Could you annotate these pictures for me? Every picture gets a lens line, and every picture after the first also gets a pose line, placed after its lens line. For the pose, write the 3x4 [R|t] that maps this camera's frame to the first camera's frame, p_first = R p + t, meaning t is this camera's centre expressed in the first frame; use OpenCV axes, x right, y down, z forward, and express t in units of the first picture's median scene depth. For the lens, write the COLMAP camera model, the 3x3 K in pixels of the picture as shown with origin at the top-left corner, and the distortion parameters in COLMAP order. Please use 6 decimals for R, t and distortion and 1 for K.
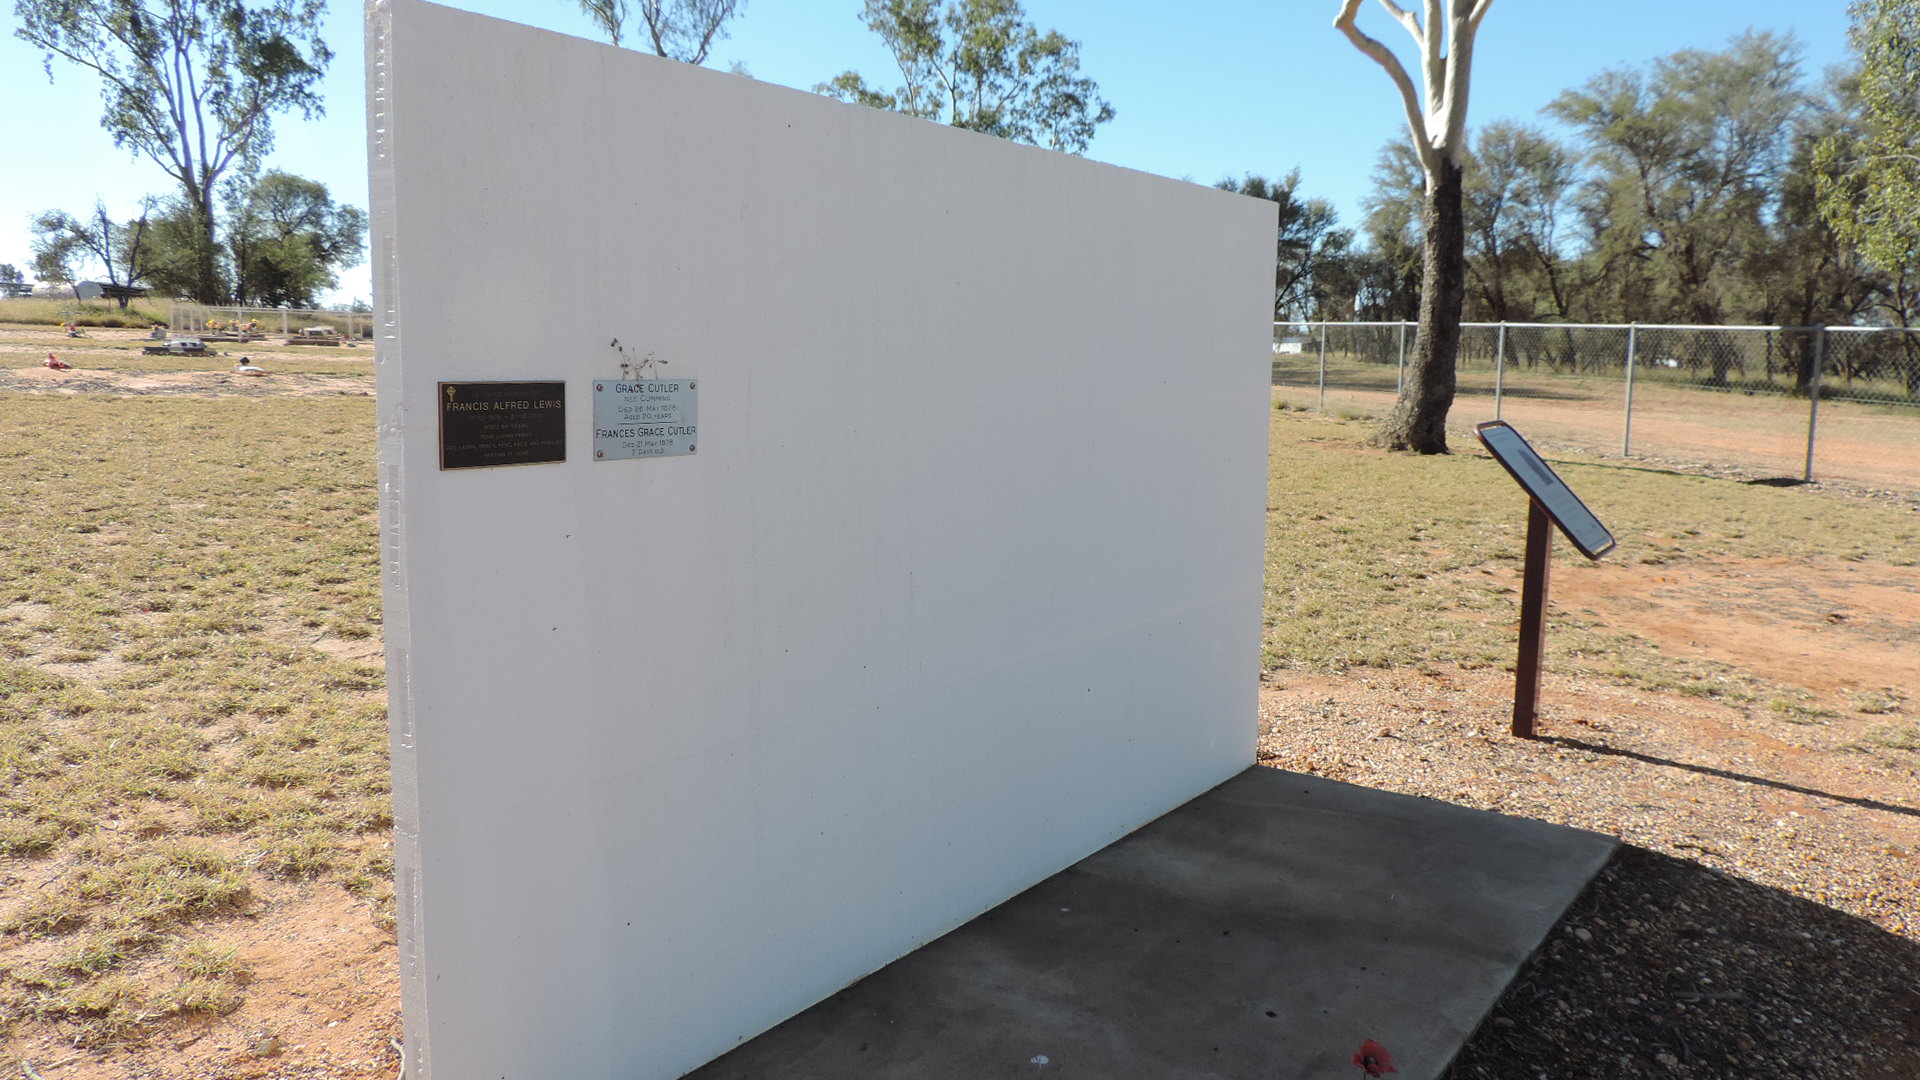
lens RADIAL K [[1369.4, 0, 967.0], [0, 1369.4, 537.4], [0, 0, 1]] dist [-0.022403, 0.007755]
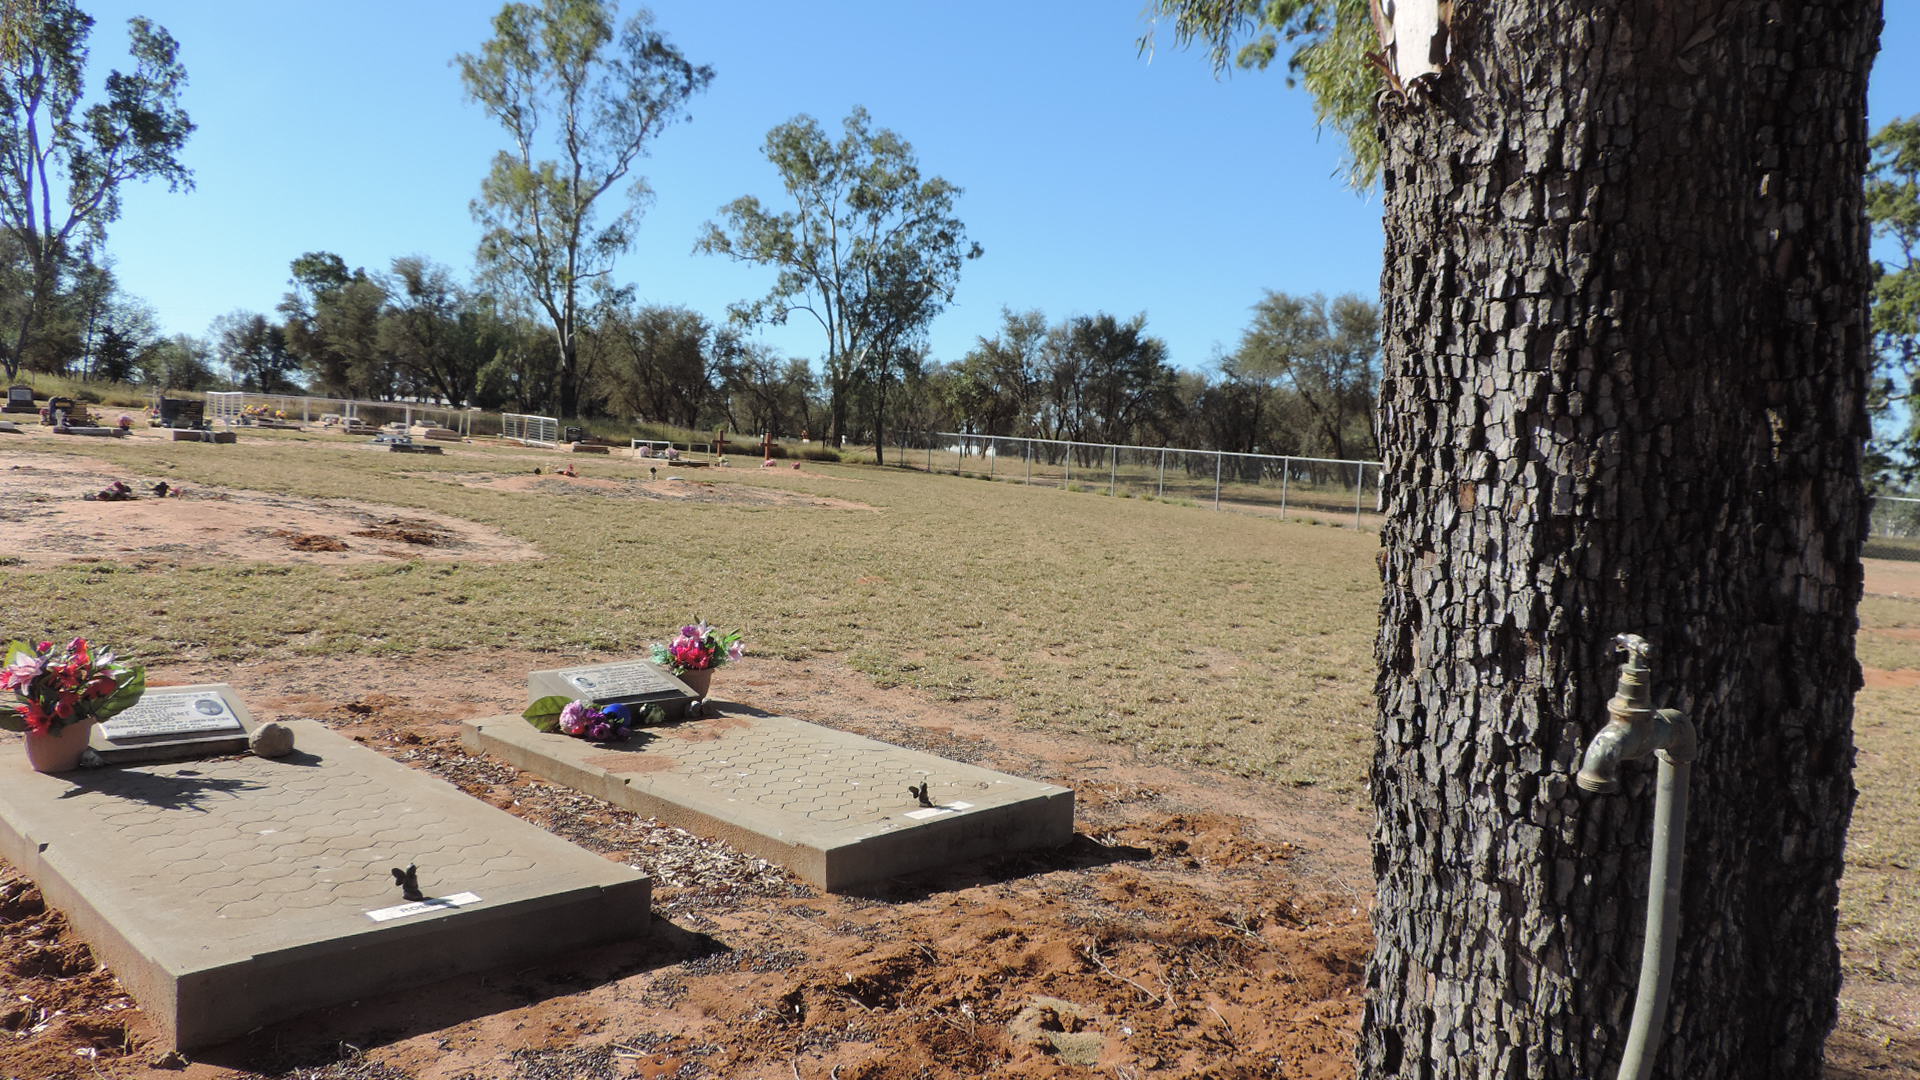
lens RADIAL K [[1369.4, 0, 958.2], [0, 1369.4, 558.6], [0, 0, 1]] dist [-0.022403, 0.007755]
pose [[0.965408, 0.018026, 0.260119, -0.200972], [-0.005262, 0.998751, -0.049681, 0.003022], [-0.260690, 0.046594, 0.964298, -0.085393]]
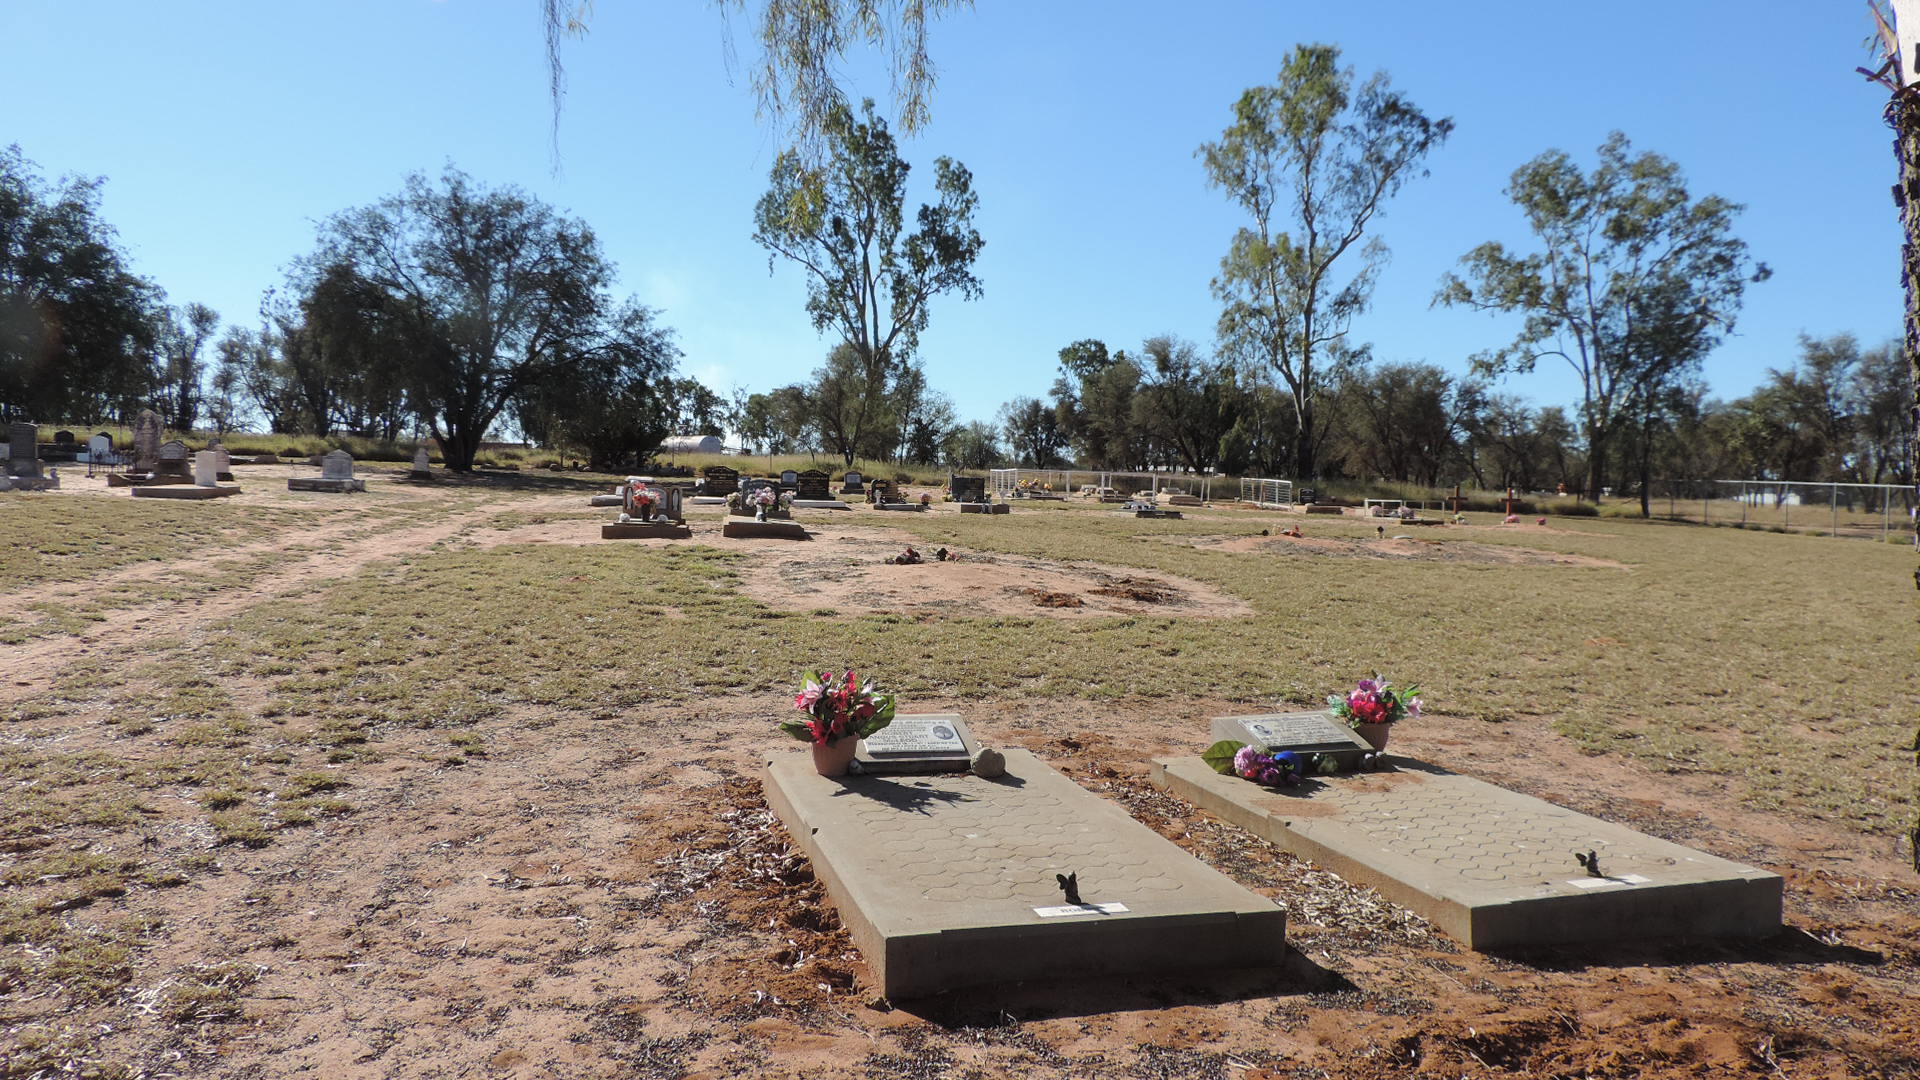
lens RADIAL K [[1369.4, 0, 959.6], [0, 1369.4, 550.7], [0, 0, 1]] dist [-0.022403, 0.007755]
pose [[0.963752, 0.015933, -0.266324, -0.193203], [-0.040600, 0.995348, -0.087372, 0.003946], [0.263693, 0.095018, 0.959916, -0.092625]]
